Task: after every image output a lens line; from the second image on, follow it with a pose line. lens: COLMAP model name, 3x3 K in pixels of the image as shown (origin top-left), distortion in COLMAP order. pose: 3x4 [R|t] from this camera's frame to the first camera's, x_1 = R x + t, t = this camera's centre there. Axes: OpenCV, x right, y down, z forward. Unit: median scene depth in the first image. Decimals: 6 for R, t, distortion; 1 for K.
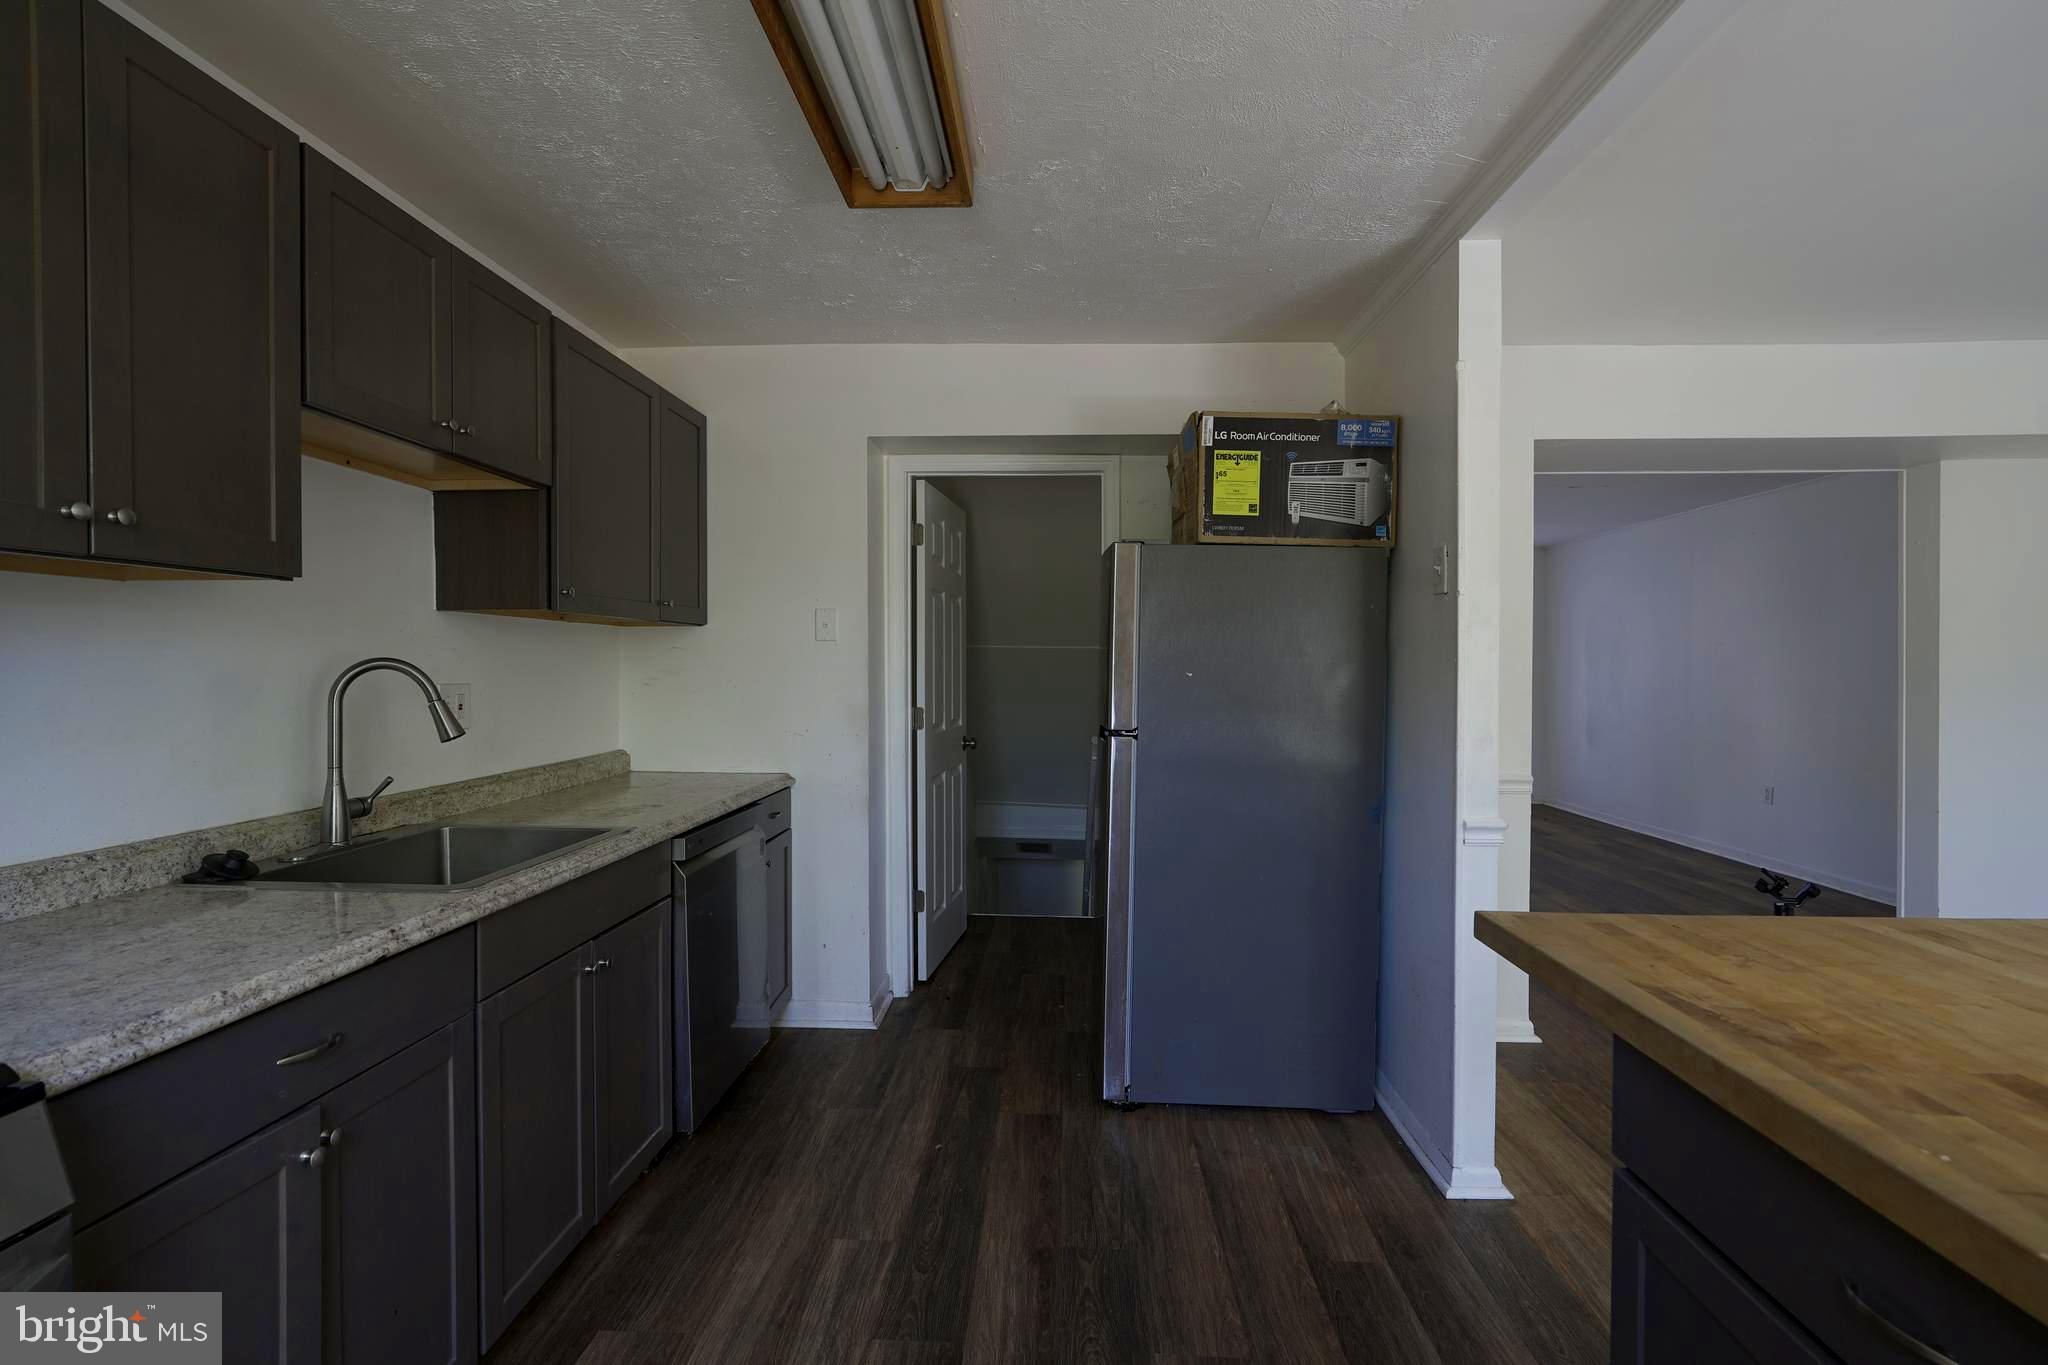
lens RADIAL K [[911.5, 0, 1028.0], [0, 911.5, 679.1], [0, 0, 1]] dist [-0.018483, 0.007081]
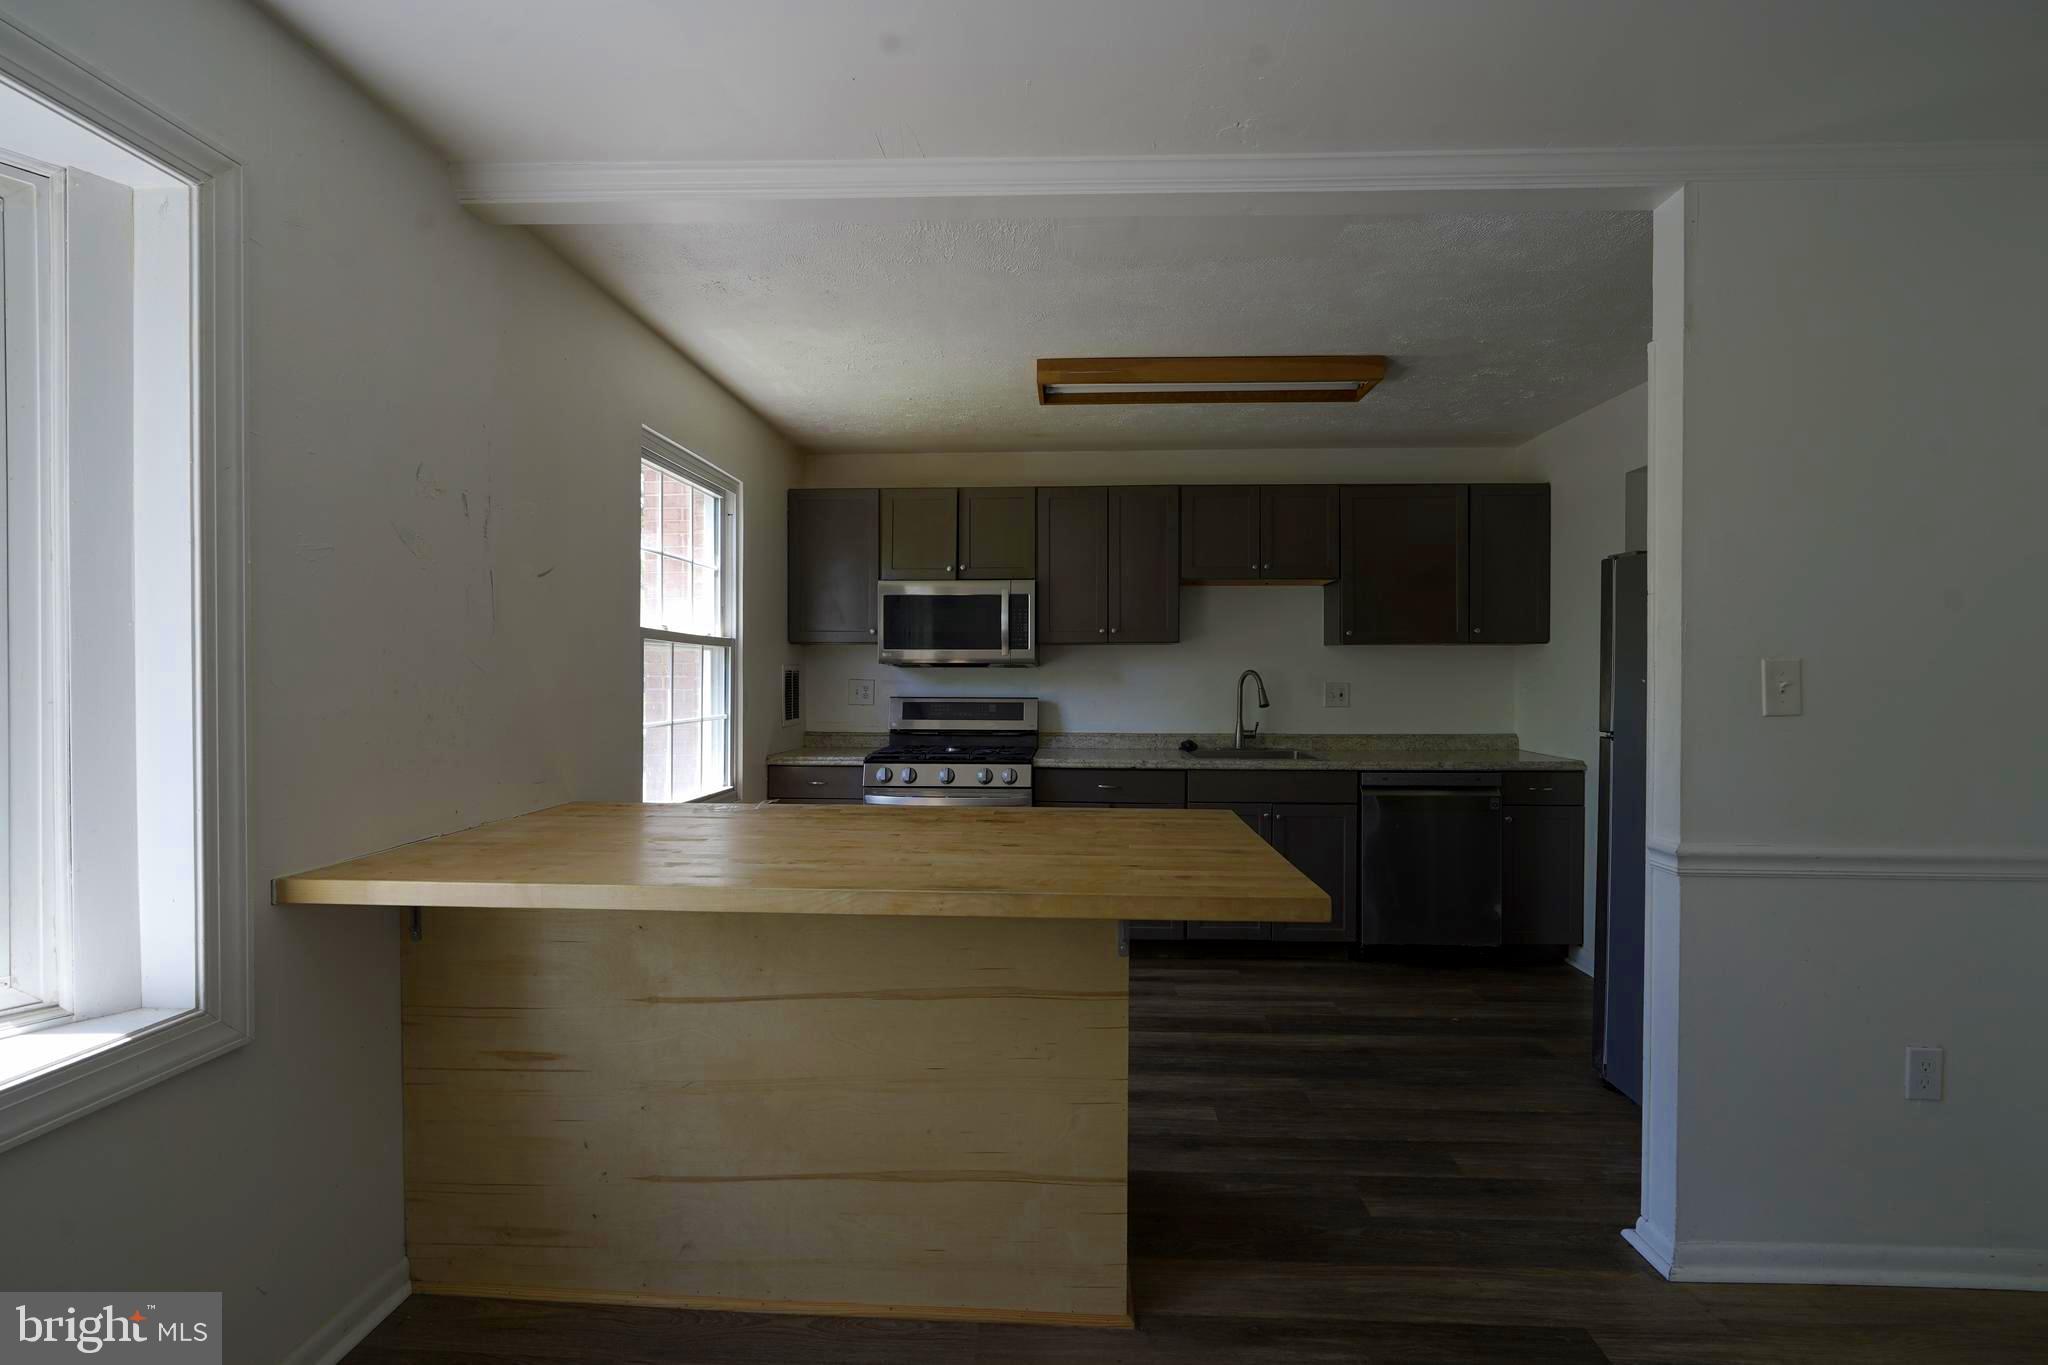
lens RADIAL K [[911.5, 0, 1029.1], [0, 911.5, 678.4], [0, 0, 1]] dist [-0.018483, 0.007081]
pose [[0.004013, 0.006559, -0.999970, 1.544422], [-0.015361, 0.999861, 0.006497, -0.007732], [0.999874, 0.015335, 0.004113, 0.401192]]
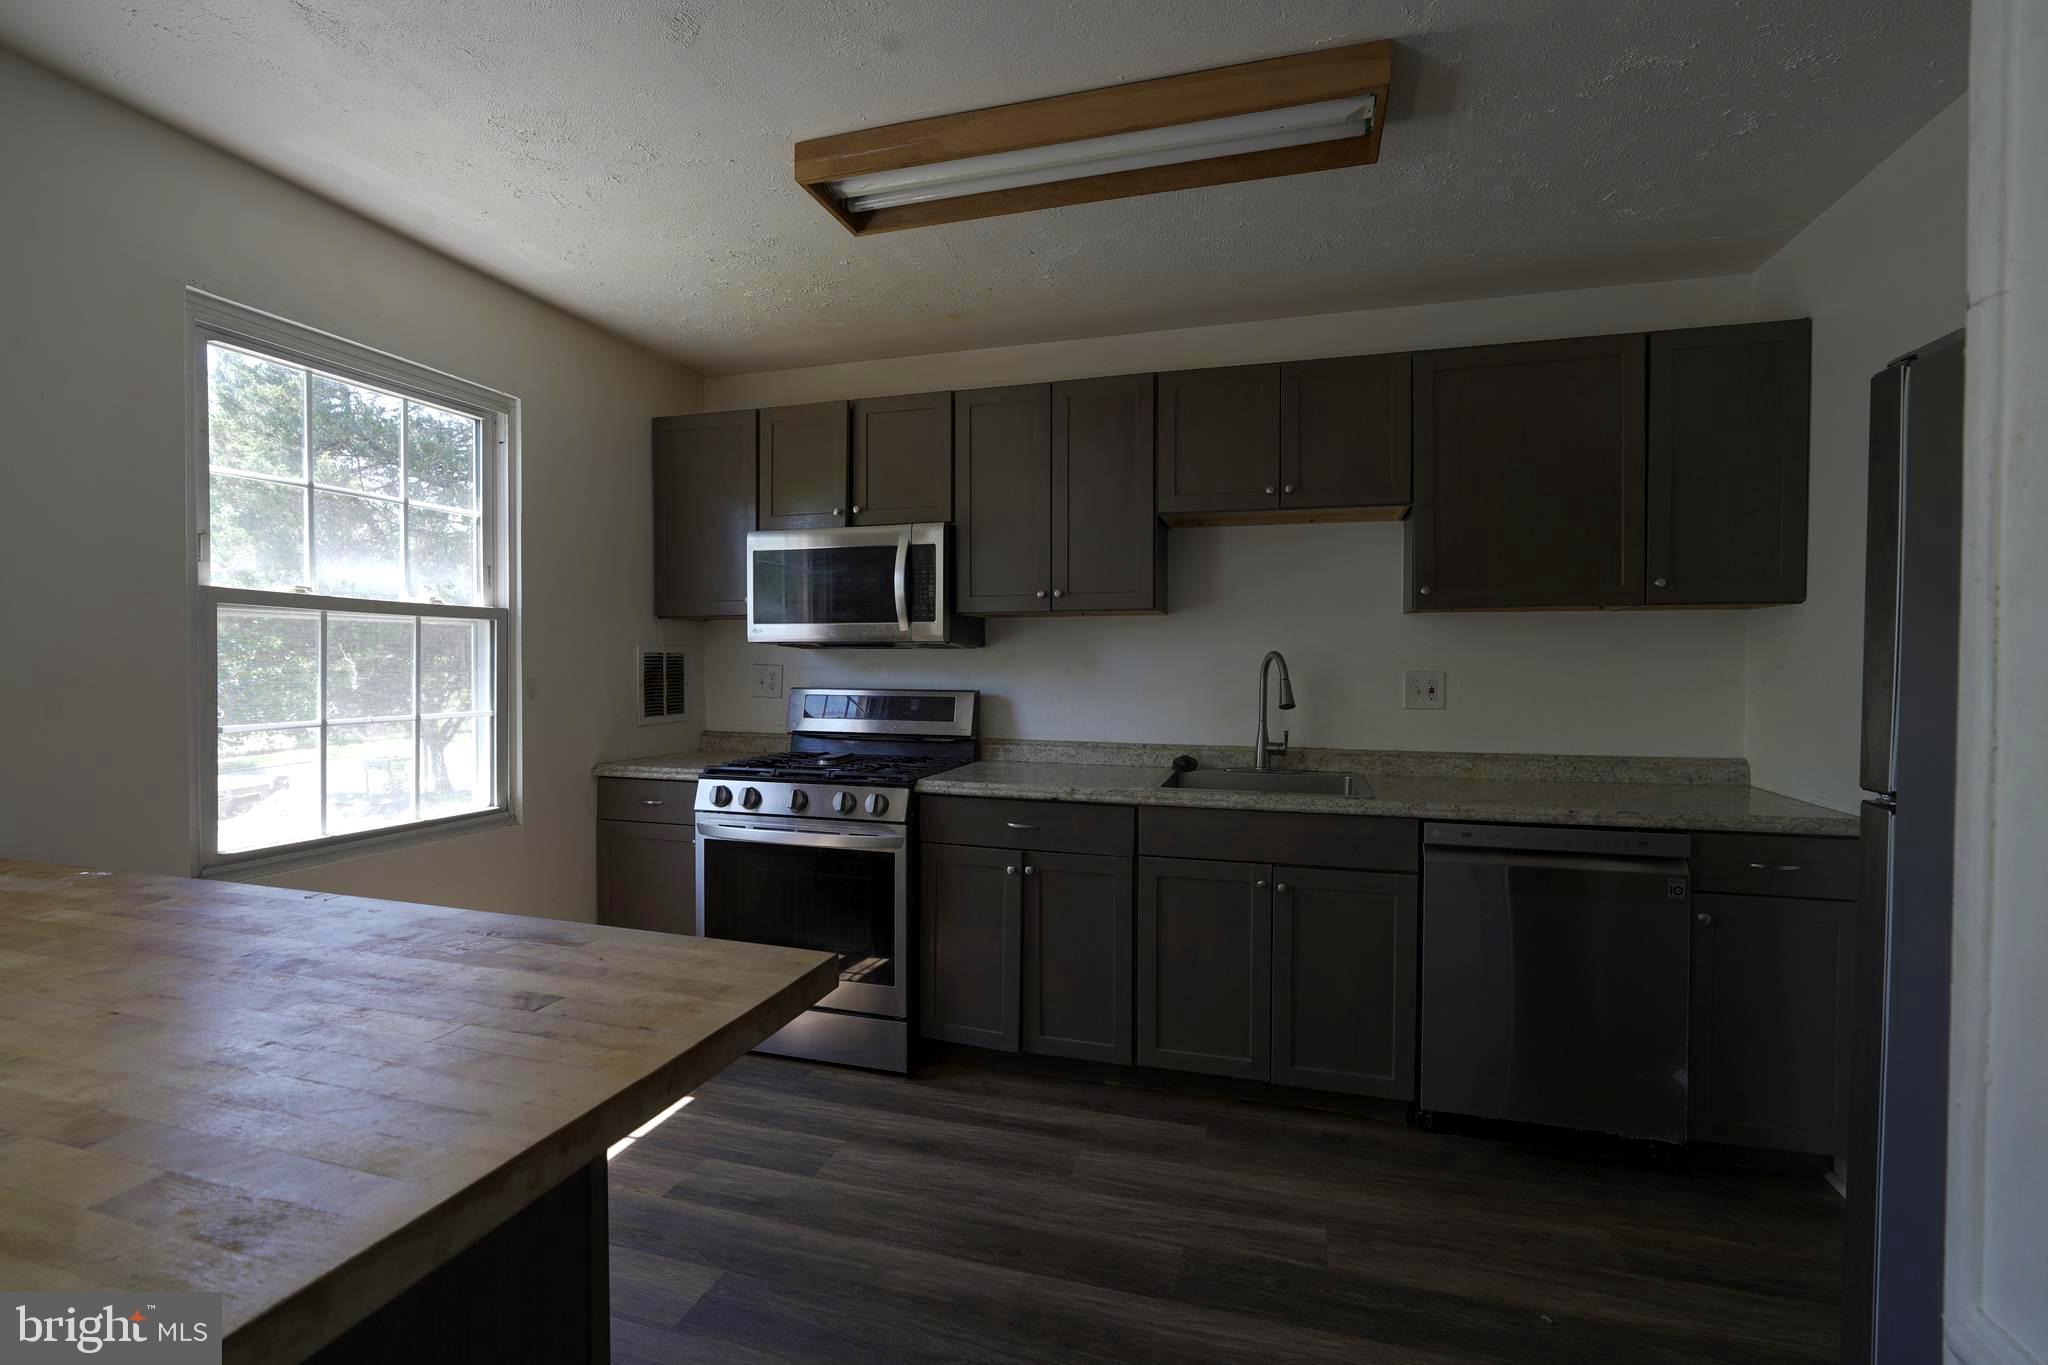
lens RADIAL K [[911.5, 0, 1026.6], [0, 911.5, 678.4], [0, 0, 1]] dist [-0.018483, 0.007081]
pose [[-0.236893, 0.018943, -0.971351, 0.829535], [-0.015851, 0.999601, 0.023359, -0.006541], [0.971406, 0.020930, -0.236498, 0.911001]]
